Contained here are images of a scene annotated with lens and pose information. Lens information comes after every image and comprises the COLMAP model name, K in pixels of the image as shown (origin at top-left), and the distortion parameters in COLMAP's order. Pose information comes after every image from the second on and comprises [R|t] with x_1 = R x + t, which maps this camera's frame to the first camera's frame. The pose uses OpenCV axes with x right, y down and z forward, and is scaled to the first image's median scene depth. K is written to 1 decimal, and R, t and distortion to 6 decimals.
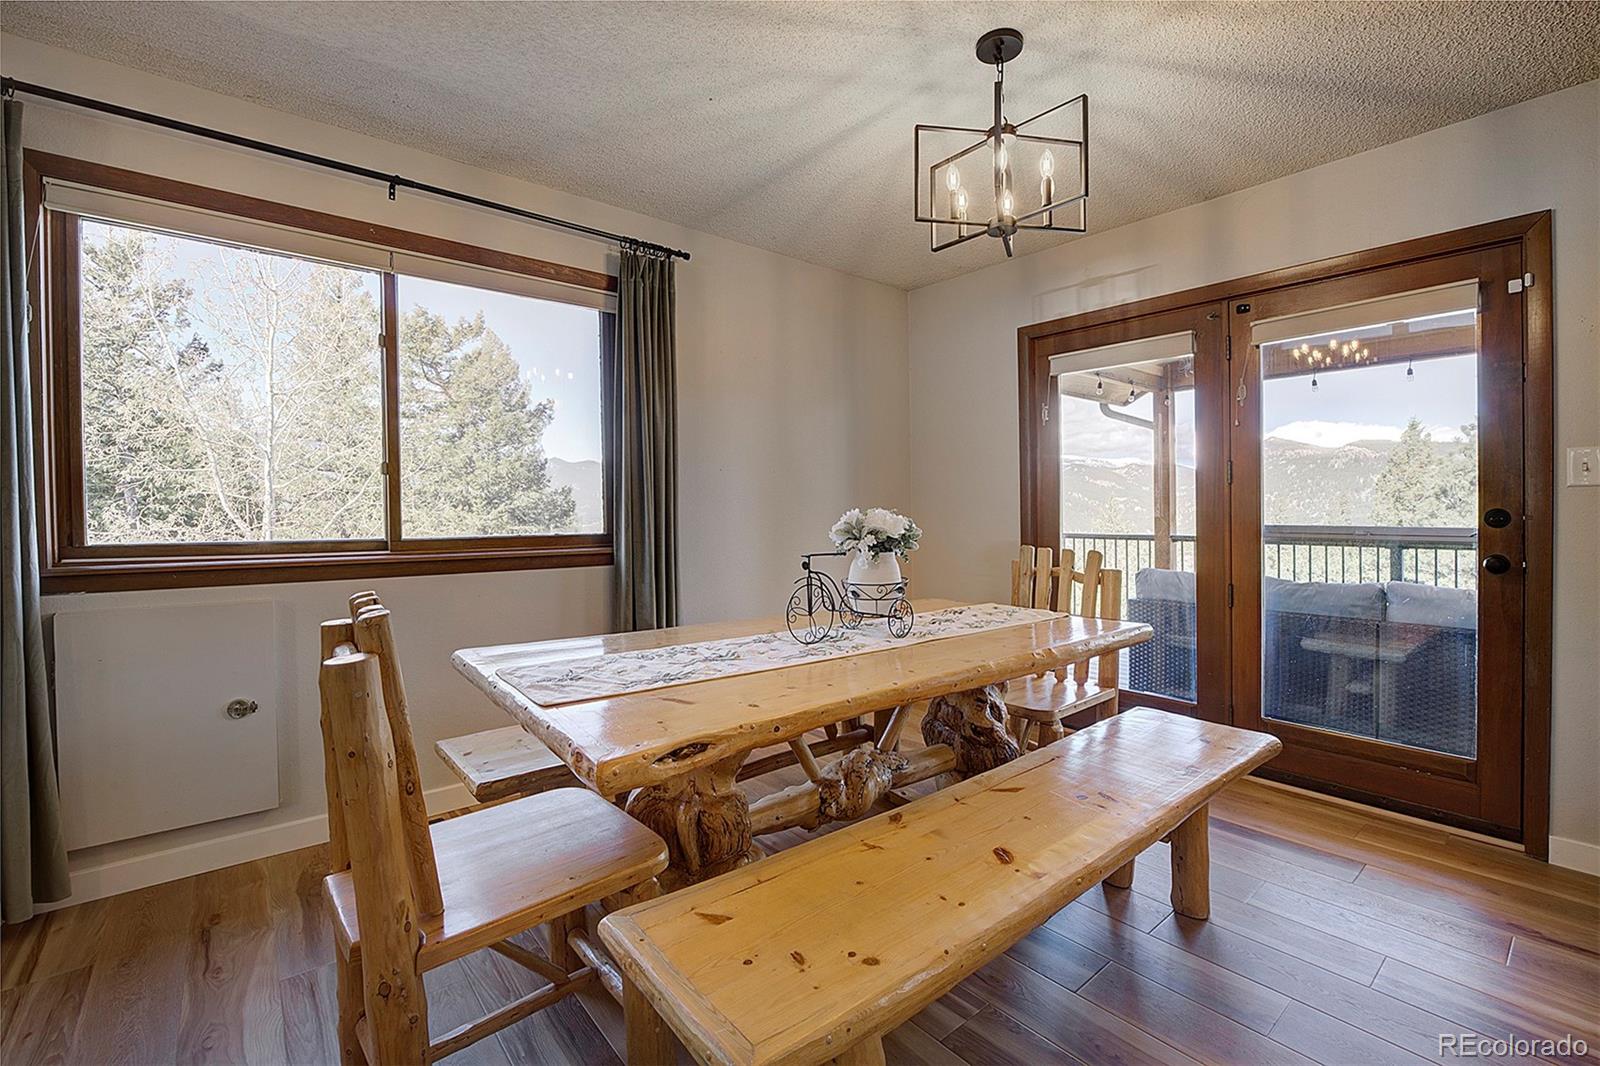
lens RADIAL K [[696.3, 0, 809.2], [0, 696.3, 508.4], [0, 0, 1]] dist [-0.010731, 0.000027]
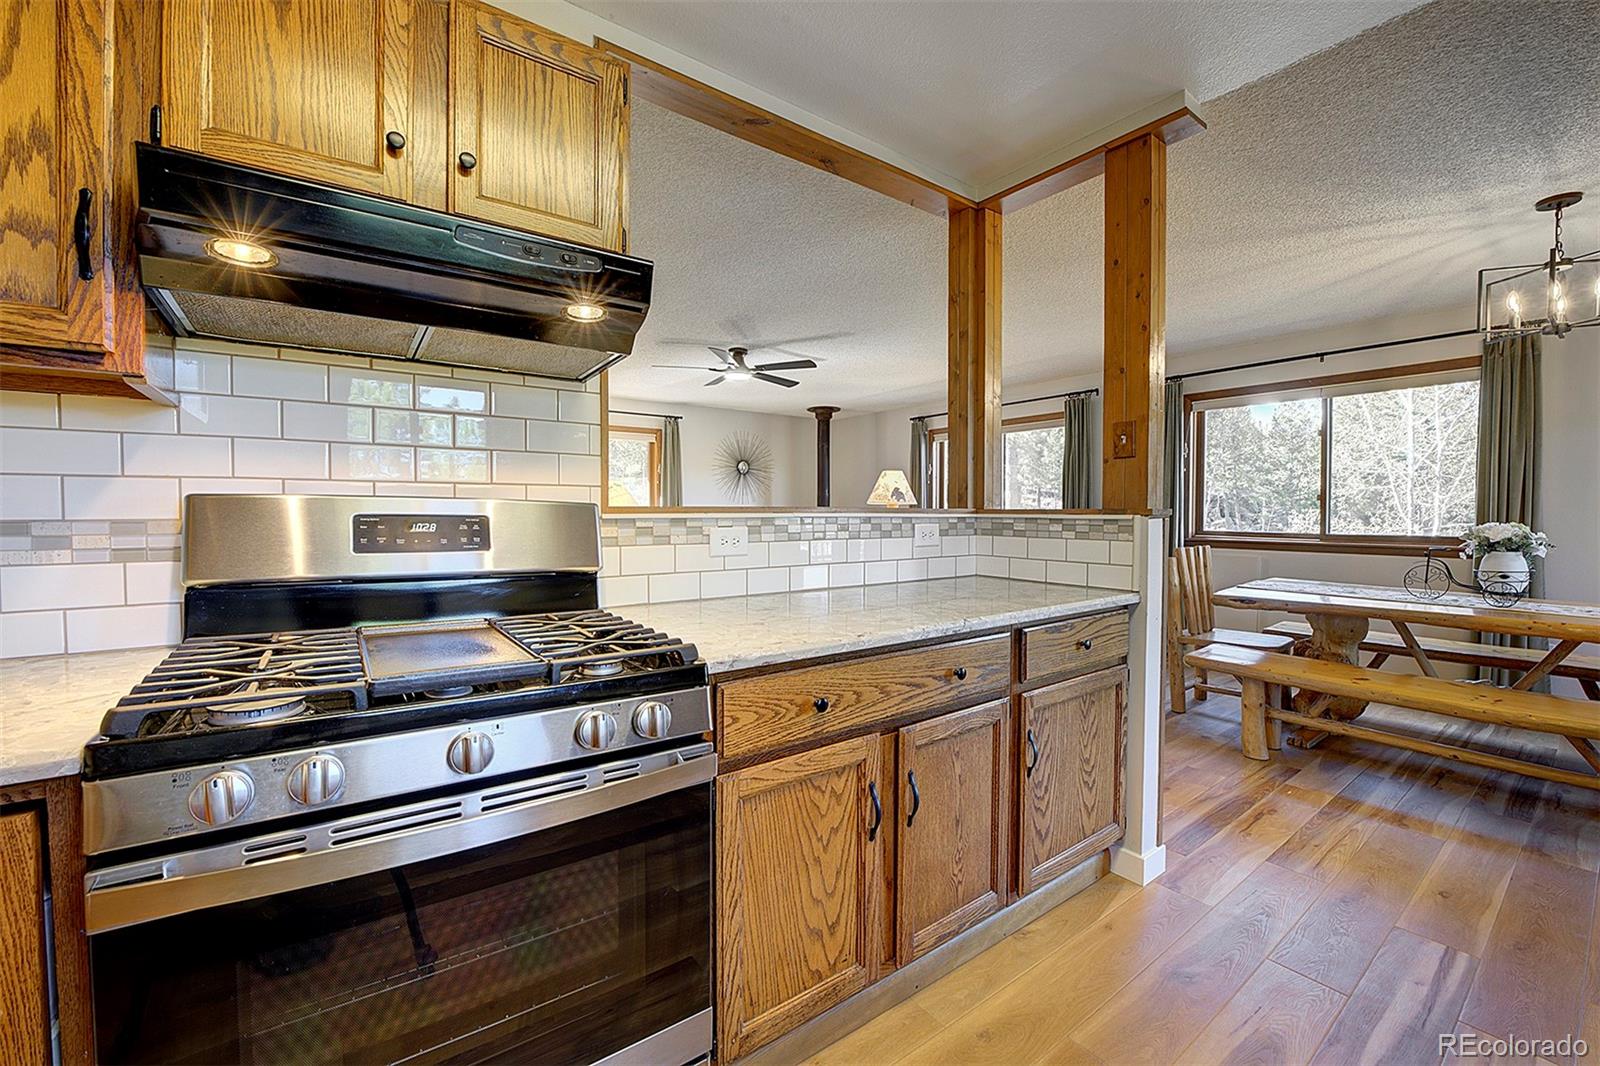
lens RADIAL K [[643.4, 0, 810.3], [0, 643.4, 527.3], [0, 0, 1]] dist [-0.001643, -0.000013]
pose [[-0.044420, 0.027448, -0.998636, 1.168429], [0.003967, 0.999619, 0.027298, -0.027457], [0.999005, -0.002749, -0.044512, -0.336512]]
